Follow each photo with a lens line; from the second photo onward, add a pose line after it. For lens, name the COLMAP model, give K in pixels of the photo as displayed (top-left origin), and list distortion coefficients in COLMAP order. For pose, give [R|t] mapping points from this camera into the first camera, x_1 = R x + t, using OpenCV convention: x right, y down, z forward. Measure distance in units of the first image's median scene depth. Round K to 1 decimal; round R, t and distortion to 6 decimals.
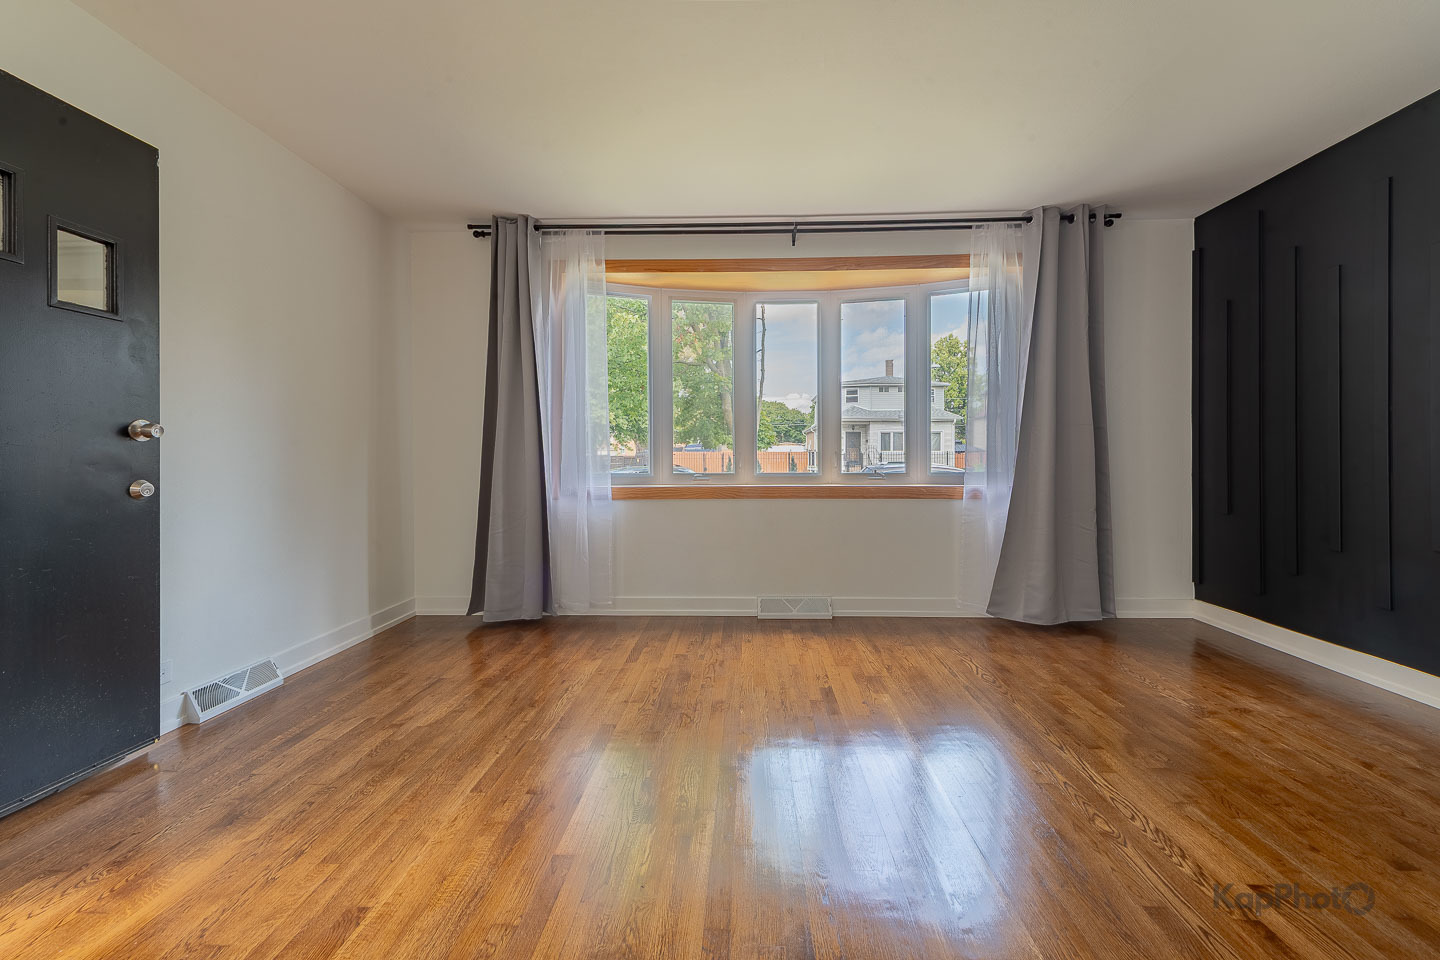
lens RADIAL K [[575.0, 0, 733.5], [0, 575.0, 462.0], [0, 0, 1]] dist [0.018439, -0.005371]
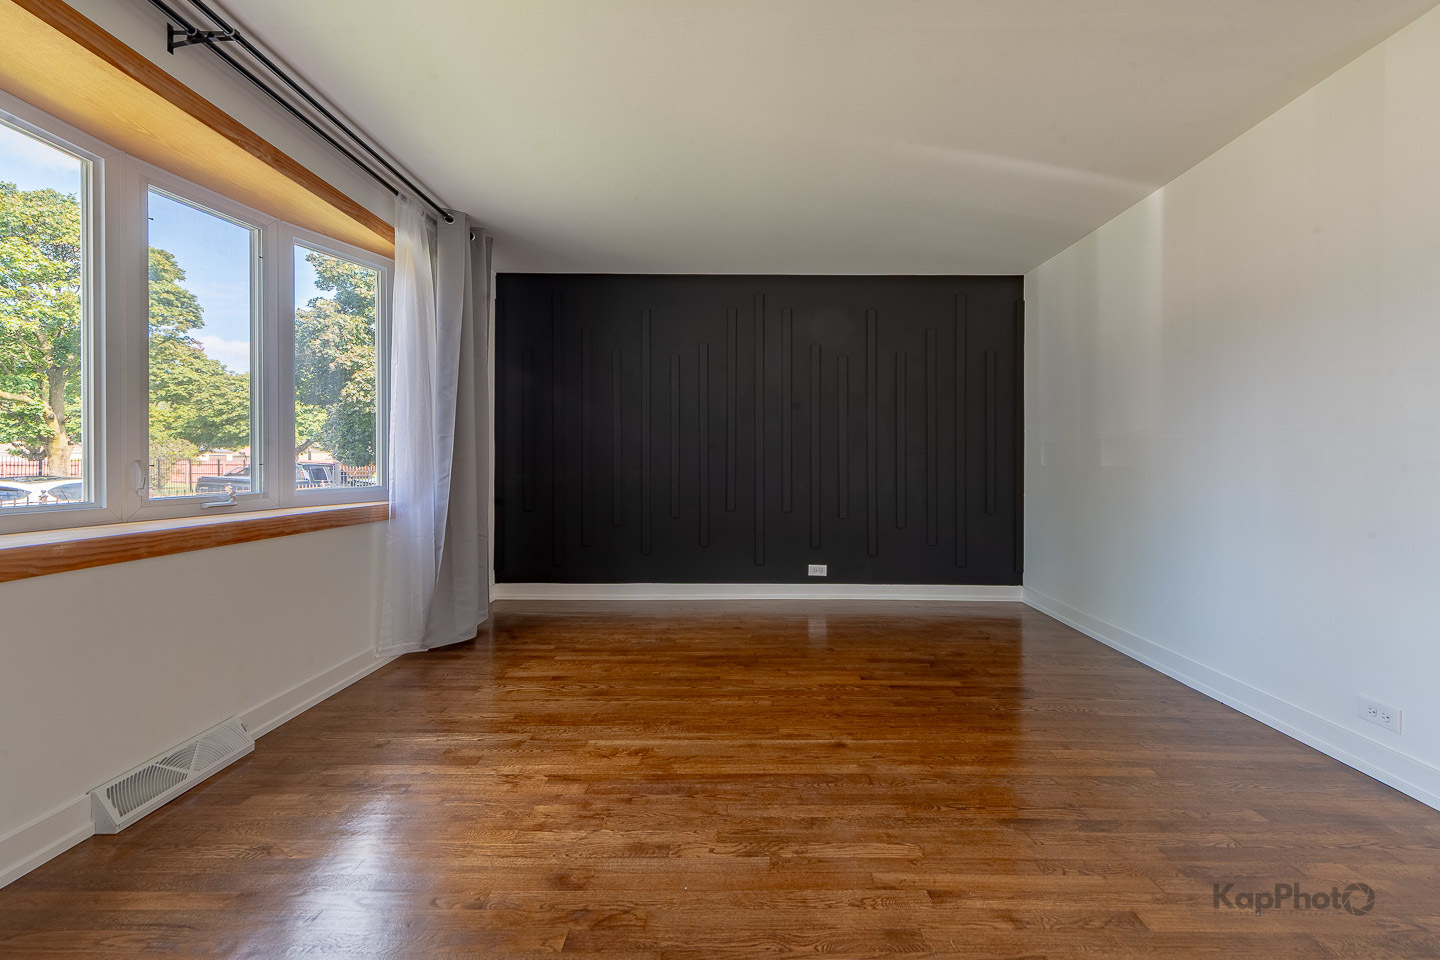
lens RADIAL K [[568.8, 0, 740.2], [0, 568.8, 455.3], [0, 0, 1]] dist [0.017988, -0.005552]
pose [[-0.040908, 0.016679, 0.999024, -0.425954], [0.007938, 0.999835, -0.016368, -0.007357], [-0.999131, 0.007260, -0.041034, 0.590151]]
